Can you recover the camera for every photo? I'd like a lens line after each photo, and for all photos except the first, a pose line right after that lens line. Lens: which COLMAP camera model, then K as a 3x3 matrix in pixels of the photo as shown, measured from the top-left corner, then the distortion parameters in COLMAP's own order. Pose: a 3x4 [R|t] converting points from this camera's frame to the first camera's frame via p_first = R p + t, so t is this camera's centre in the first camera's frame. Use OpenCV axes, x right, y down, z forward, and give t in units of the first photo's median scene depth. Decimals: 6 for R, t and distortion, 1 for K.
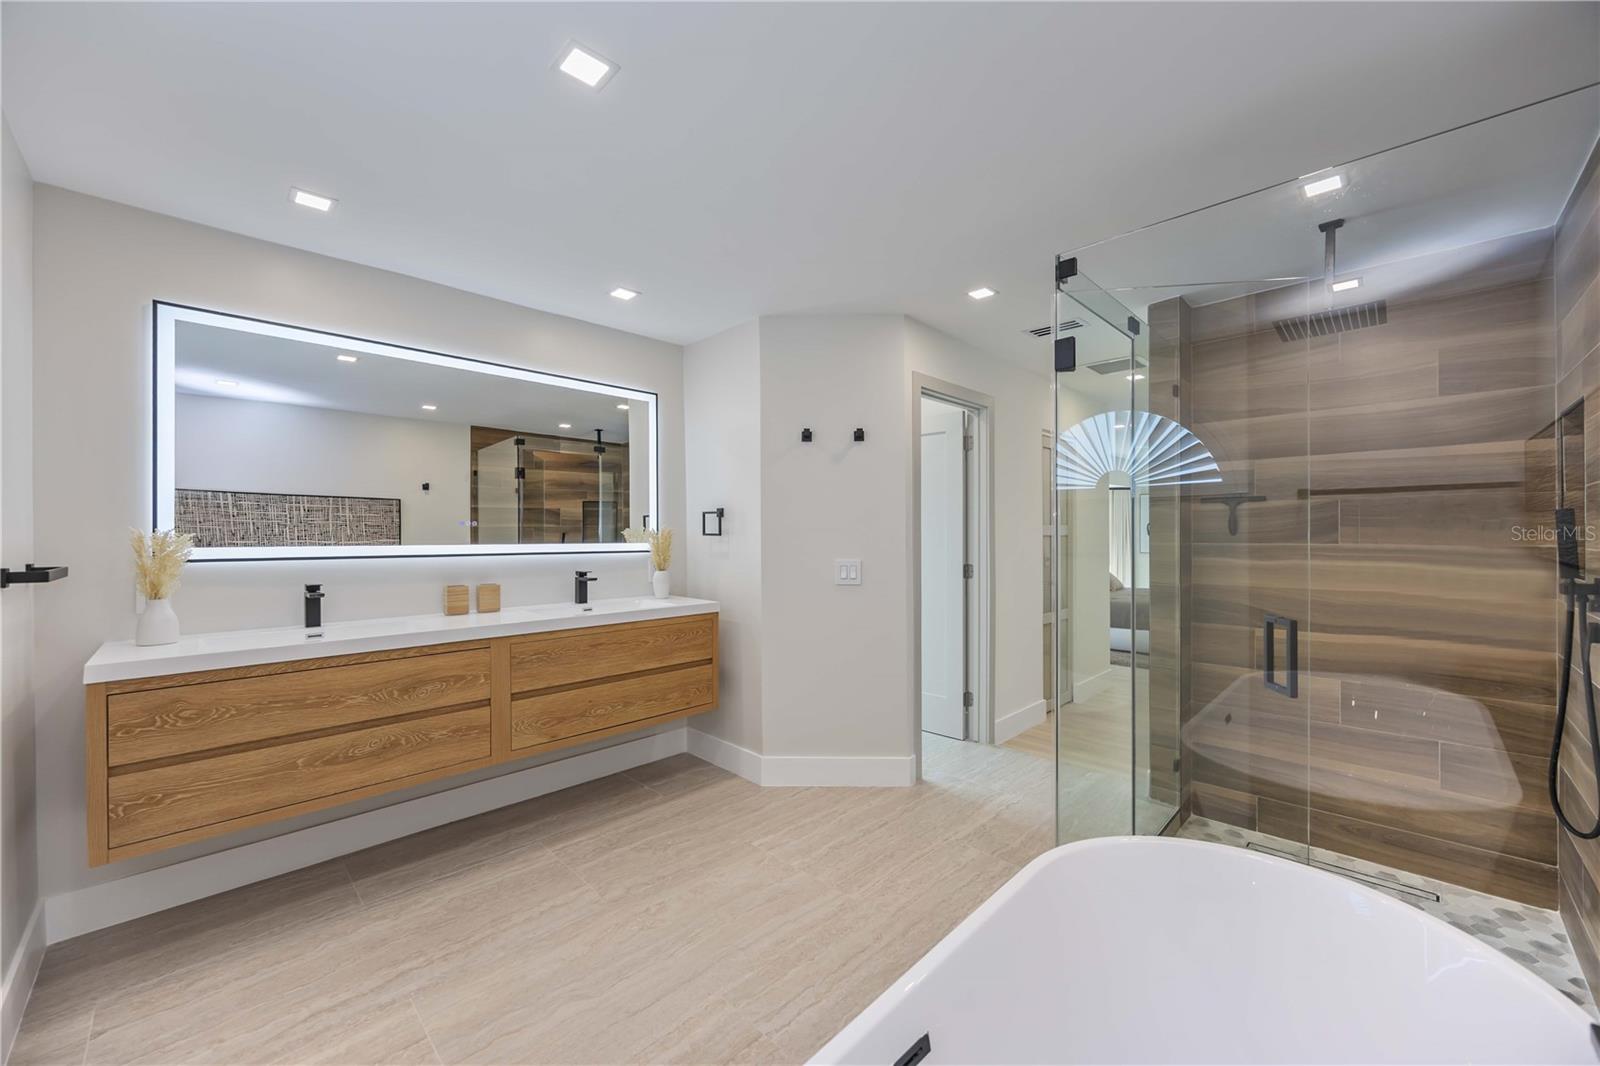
lens RADIAL K [[621.7, 0, 800.3], [0, 621.7, 531.1], [0, 0, 1]] dist [0.001133, 0.000064]
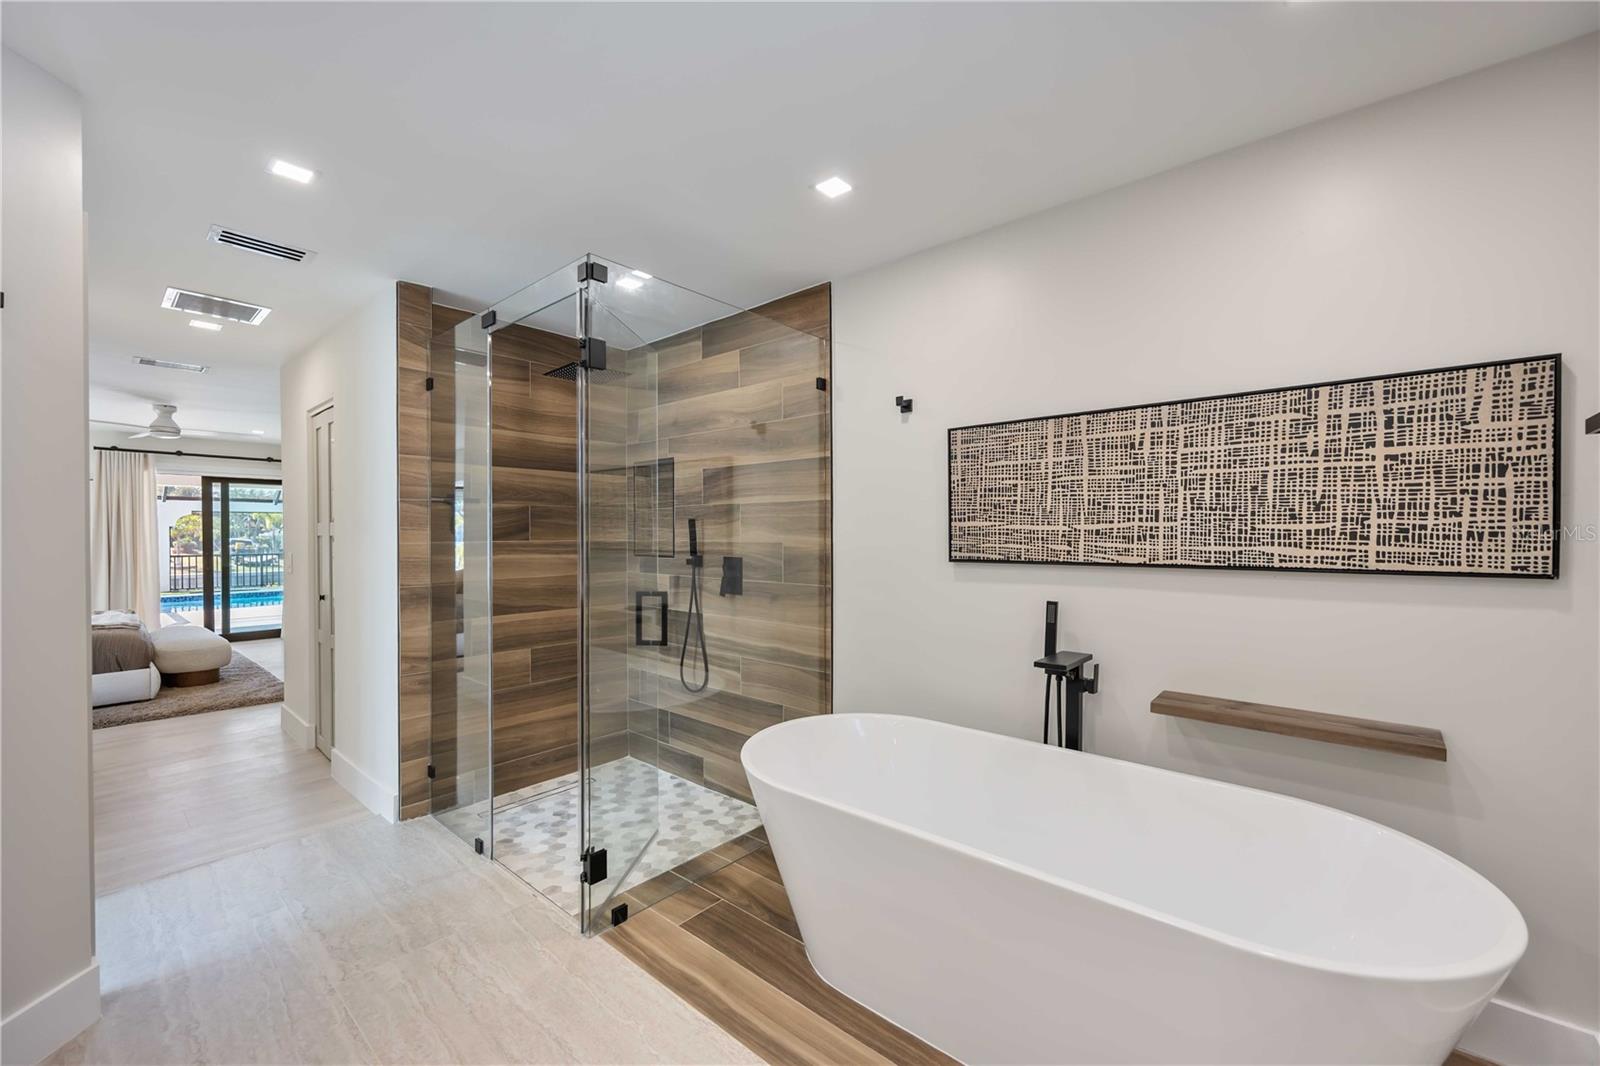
lens RADIAL K [[621.7, 0, 799.8], [0, 621.7, 545.2], [0, 0, 1]] dist [0.001133, 0.000064]
pose [[-0.075840, 0.002507, 0.997117, -0.440850], [0.000163, 0.999997, -0.002502, 0.034373], [-0.997120, -0.000028, -0.075840, 0.565524]]
